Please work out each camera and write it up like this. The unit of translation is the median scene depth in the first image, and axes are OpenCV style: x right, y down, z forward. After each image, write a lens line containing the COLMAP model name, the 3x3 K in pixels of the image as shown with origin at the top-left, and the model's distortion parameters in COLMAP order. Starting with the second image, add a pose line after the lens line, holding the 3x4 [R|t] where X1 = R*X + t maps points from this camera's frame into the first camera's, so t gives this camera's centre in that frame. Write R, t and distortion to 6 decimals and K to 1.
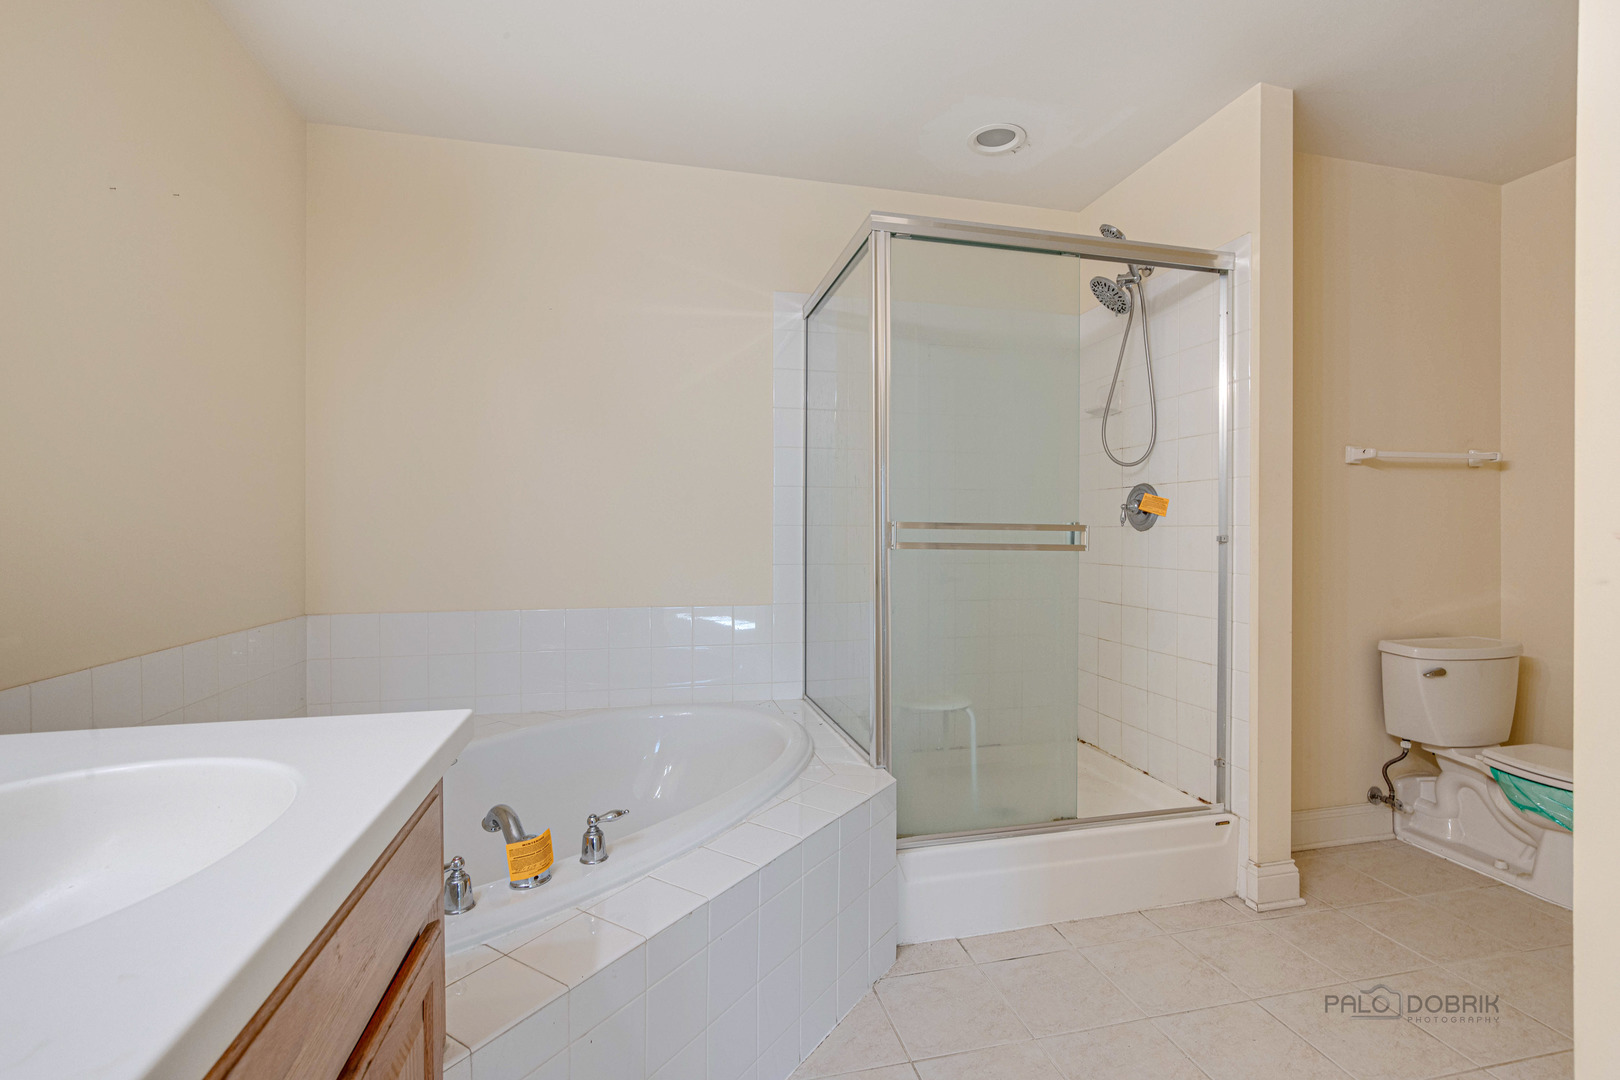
lens RADIAL K [[738.8, 0, 821.2], [0, 738.8, 533.9], [0, 0, 1]] dist [-0.001988, 0.002460]
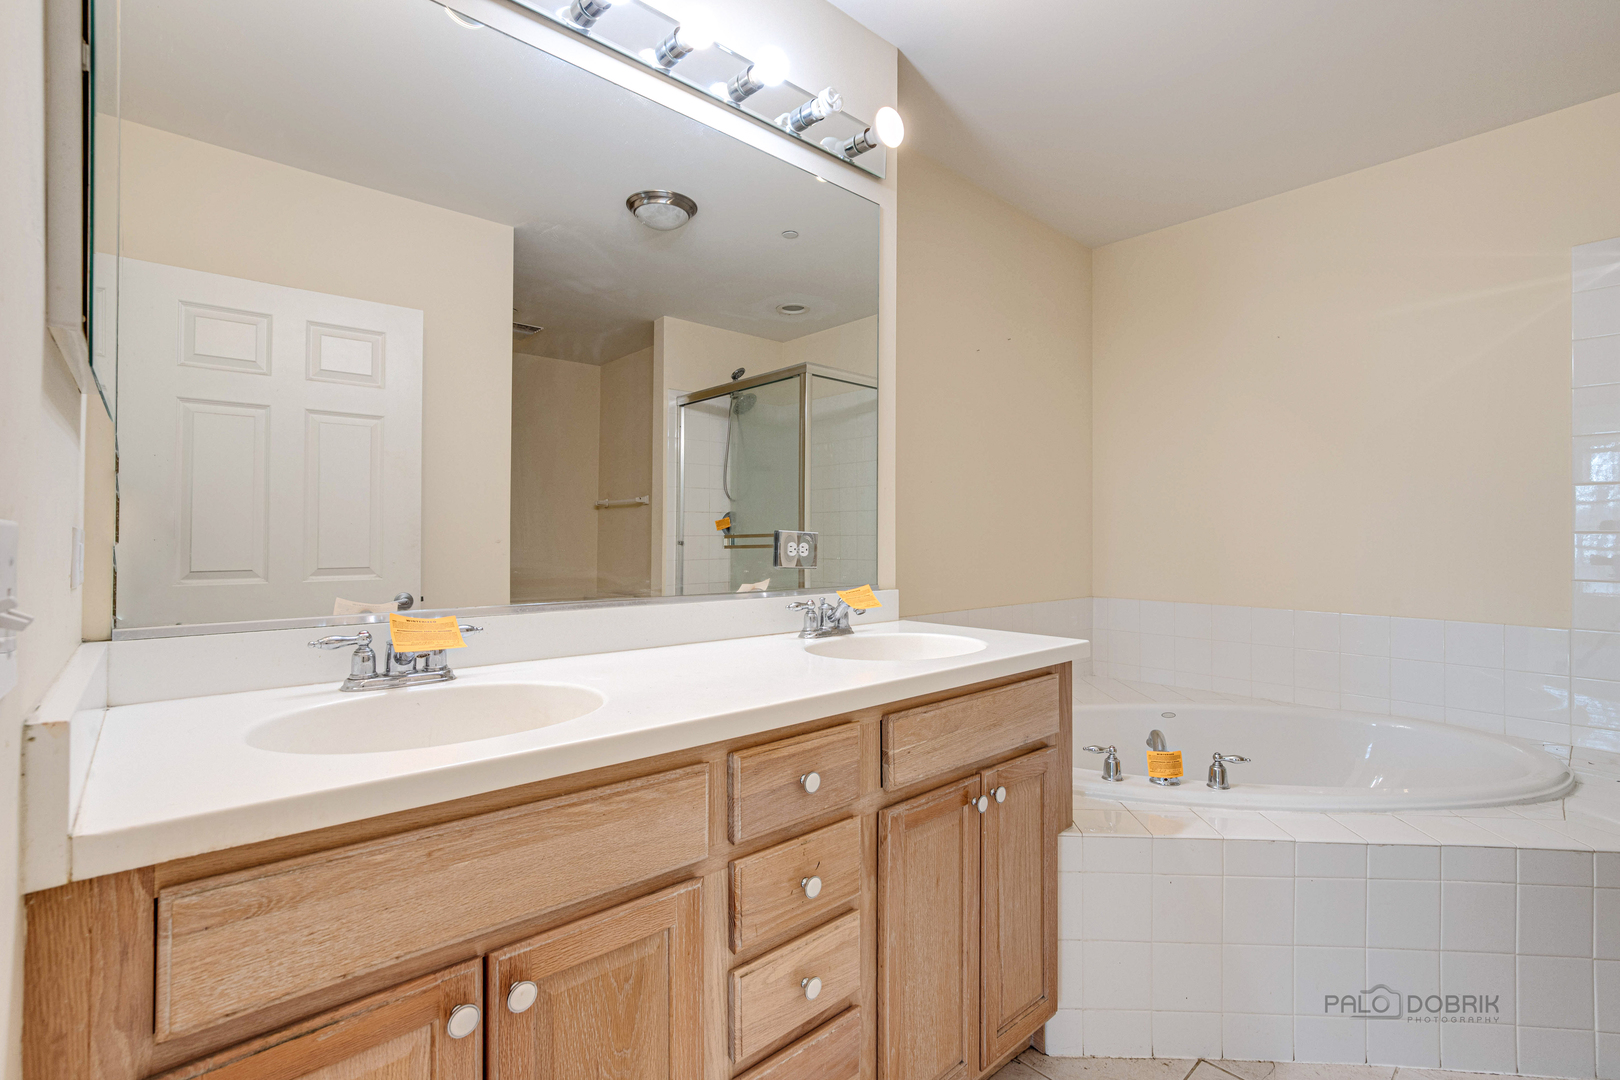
lens RADIAL K [[738.8, 0, 808.0], [0, 738.8, 533.4], [0, 0, 1]] dist [-0.001988, 0.002460]
pose [[0.463901, -0.009309, -0.885838, 0.546584], [-0.002779, 0.999925, -0.011964, 0.005600], [0.885883, 0.008011, 0.463840, -0.276186]]
